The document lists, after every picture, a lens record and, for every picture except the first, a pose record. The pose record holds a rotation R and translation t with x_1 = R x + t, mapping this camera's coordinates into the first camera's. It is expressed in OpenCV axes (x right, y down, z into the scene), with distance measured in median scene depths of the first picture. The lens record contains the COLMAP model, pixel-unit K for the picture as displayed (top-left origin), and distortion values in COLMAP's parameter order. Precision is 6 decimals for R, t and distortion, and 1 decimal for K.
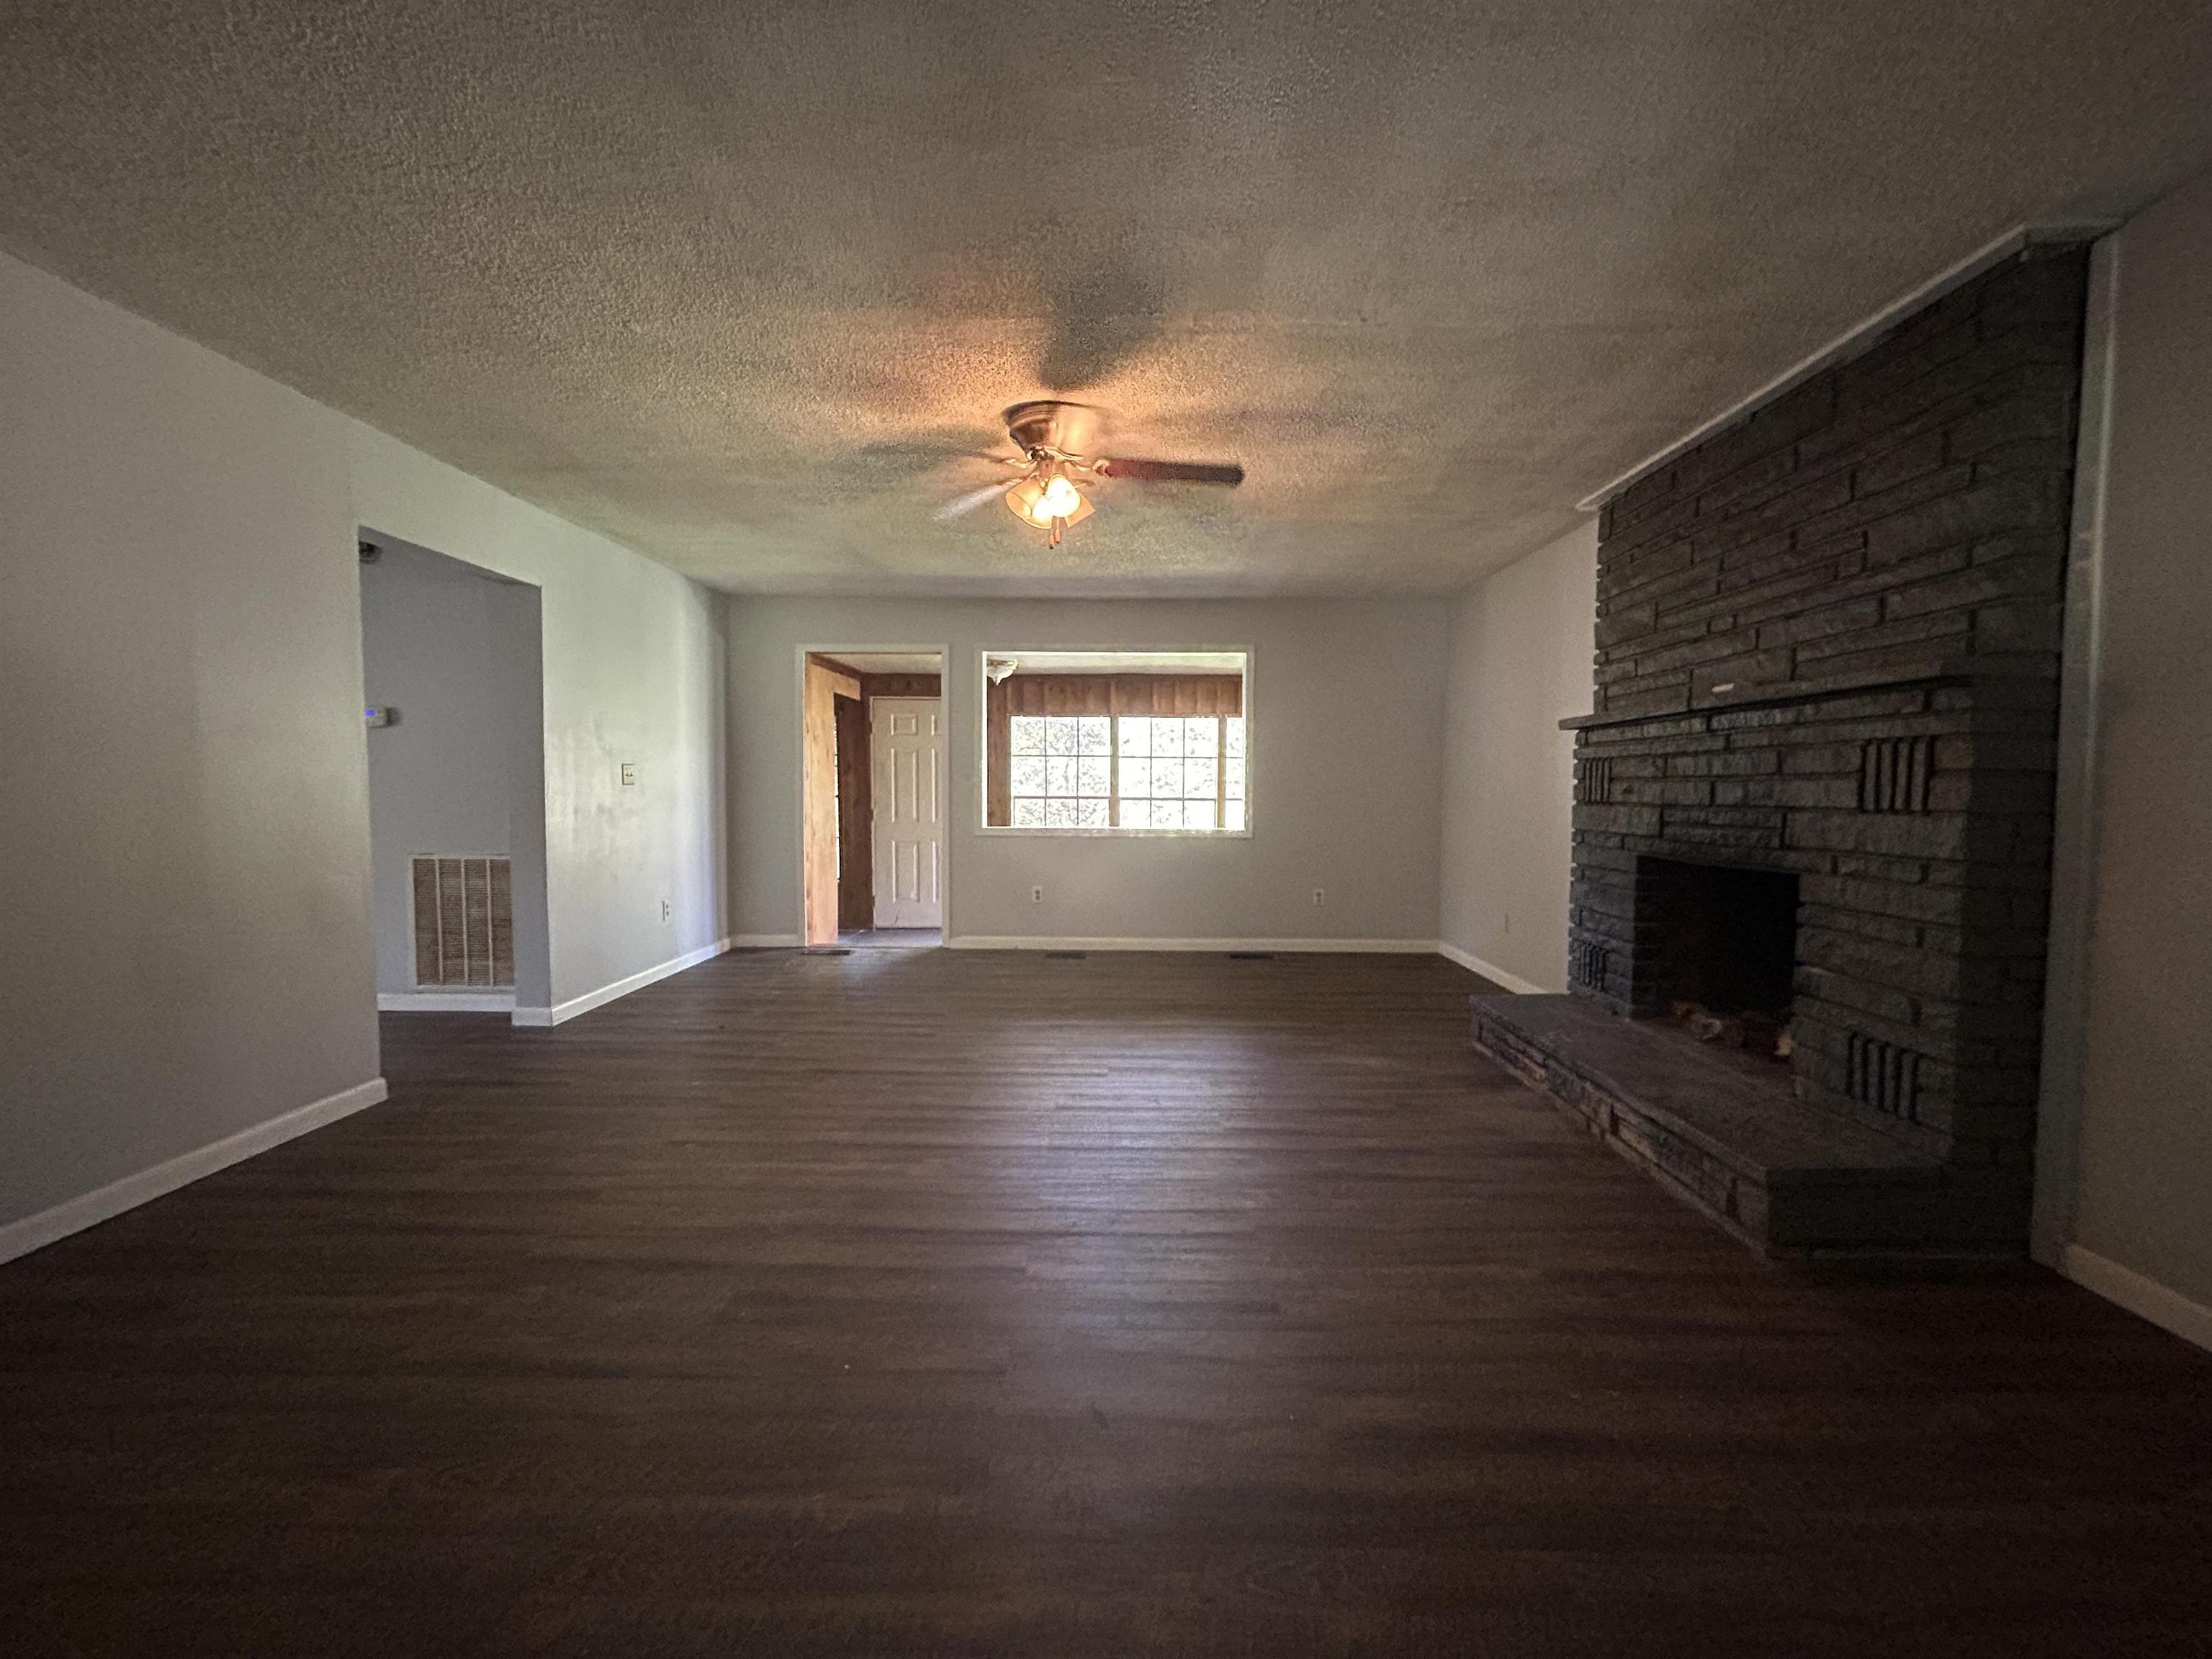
lens RADIAL K [[893.8, 0, 1102.5], [0, 893.8, 838.0], [0, 0, 1]] dist [0.000857, 0.000284]
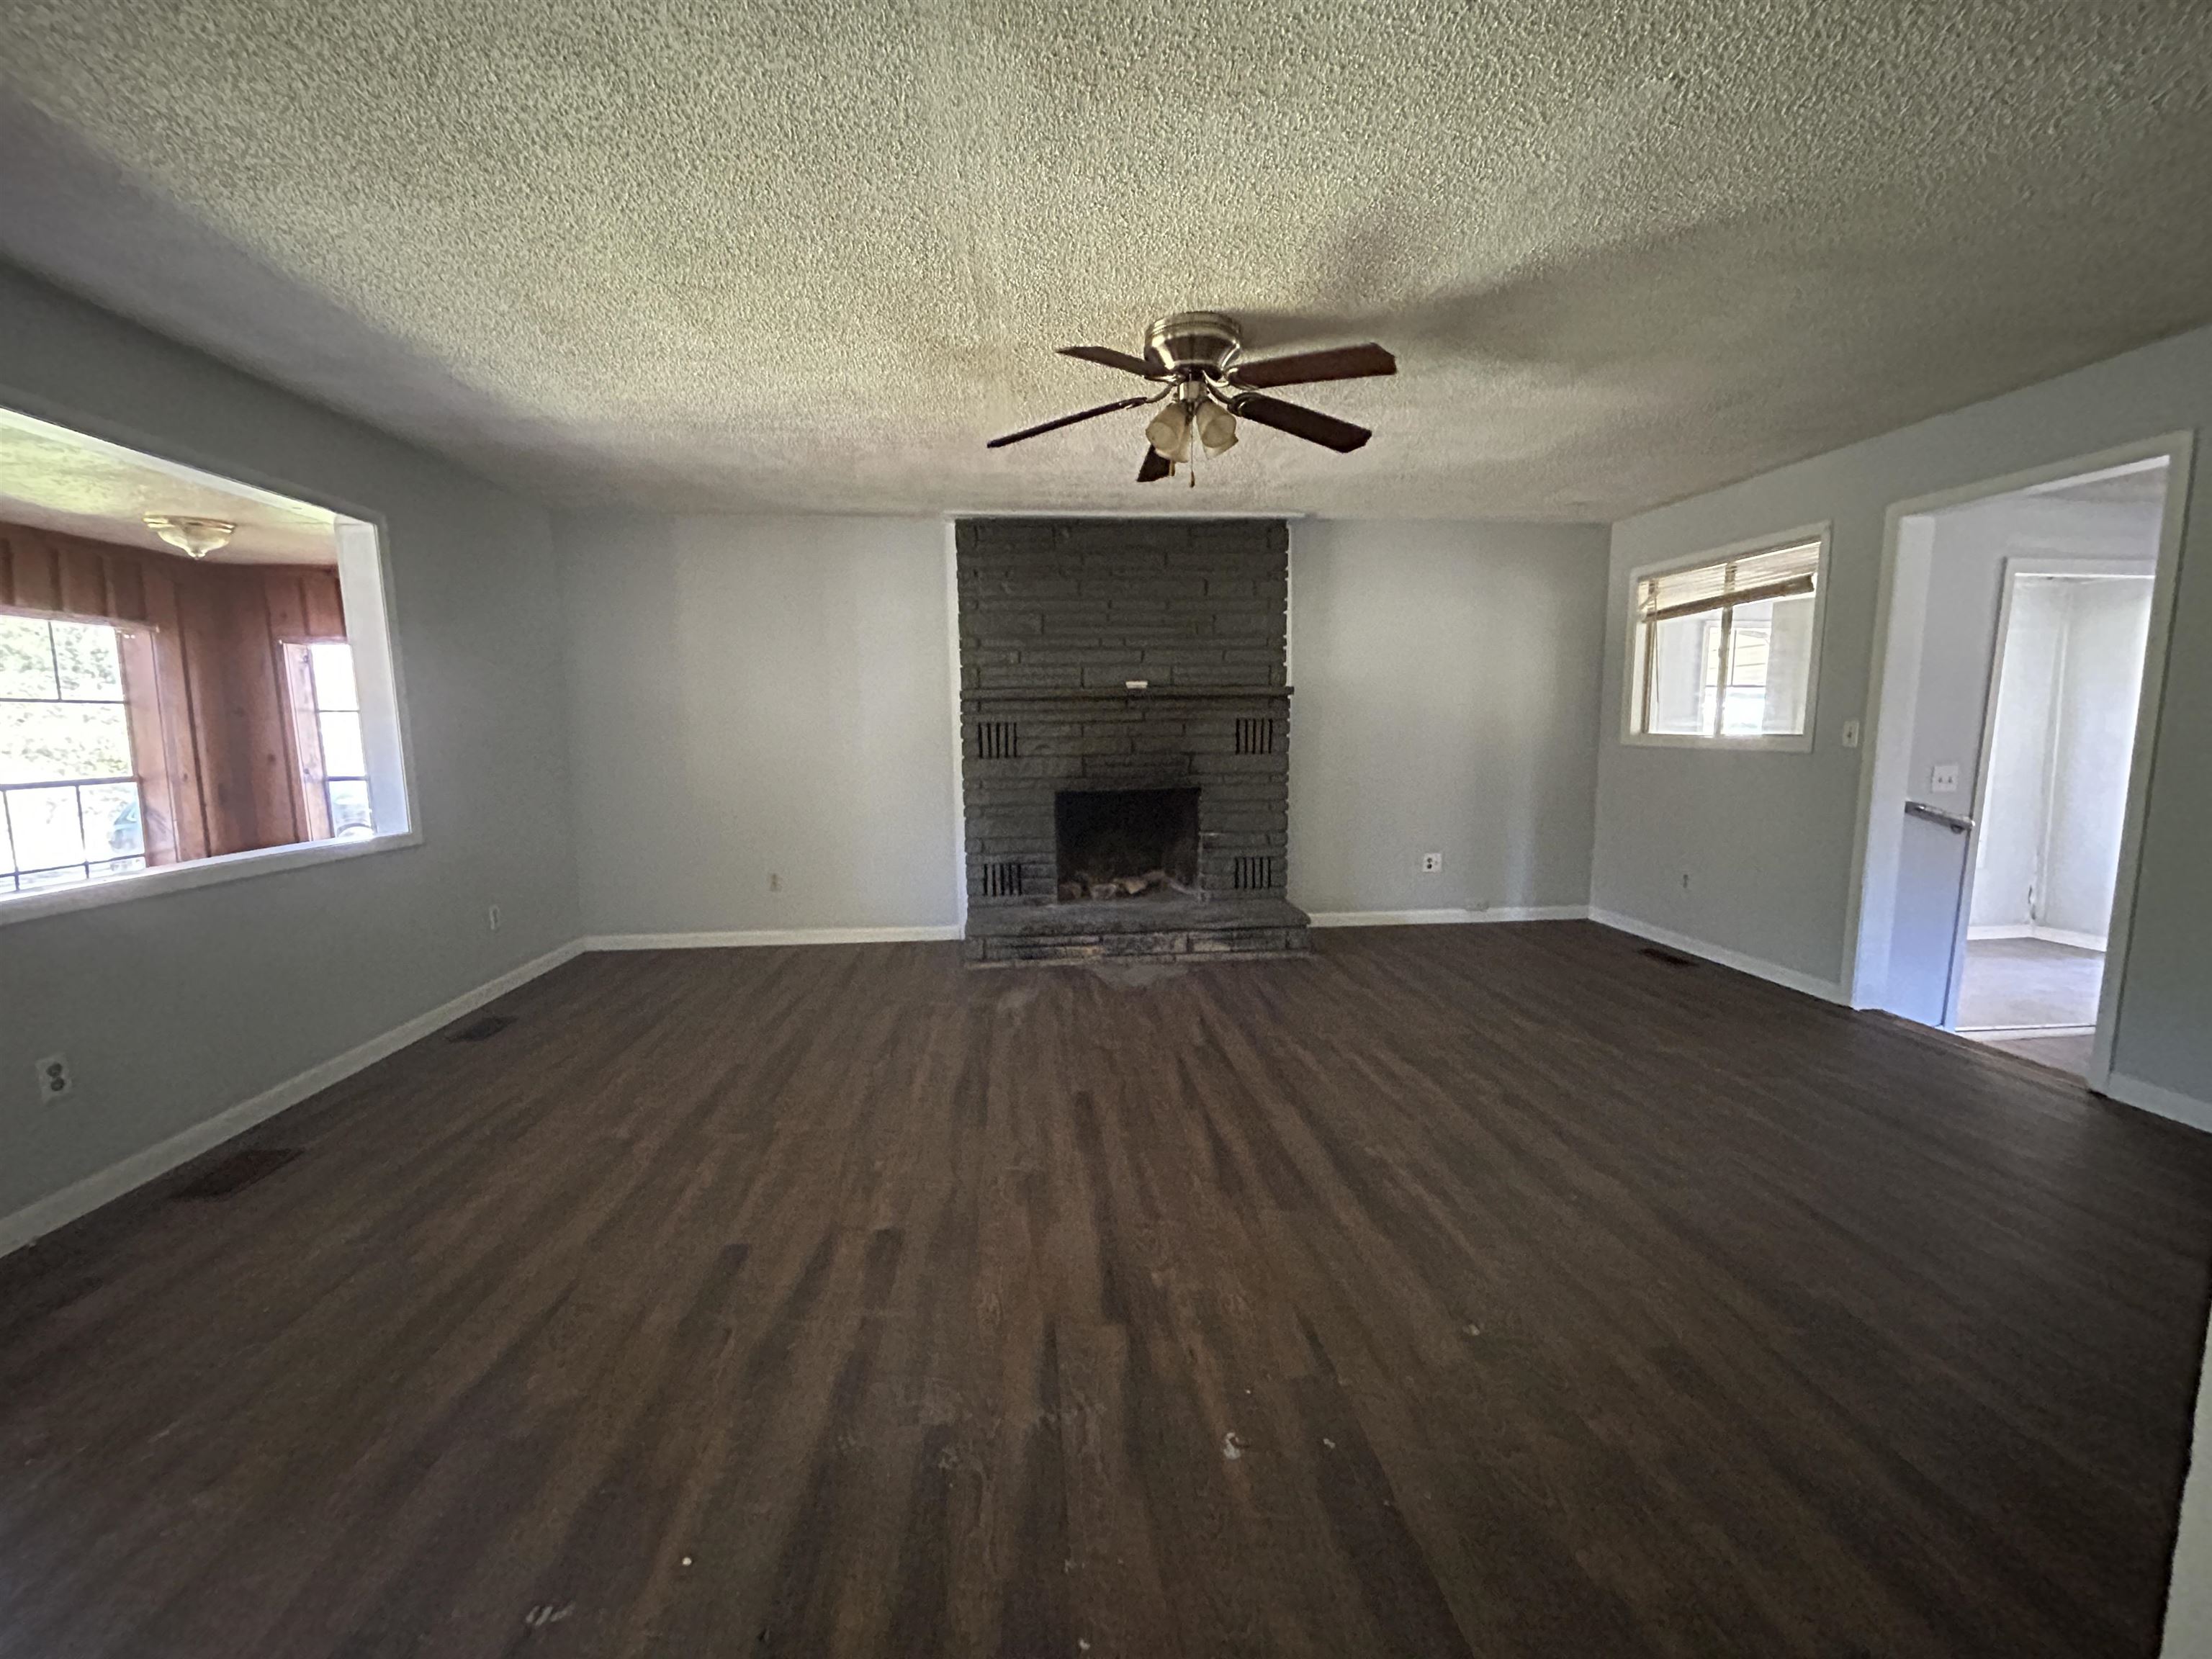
lens RADIAL K [[893.8, 0, 1103.8], [0, 893.8, 825.4], [0, 0, 1]] dist [0.000857, 0.000284]
pose [[-0.114987, -0.108106, 0.987467, -0.917719], [0.067895, 0.990881, 0.116385, -0.096309], [-0.991044, 0.080427, -0.106598, 1.173970]]
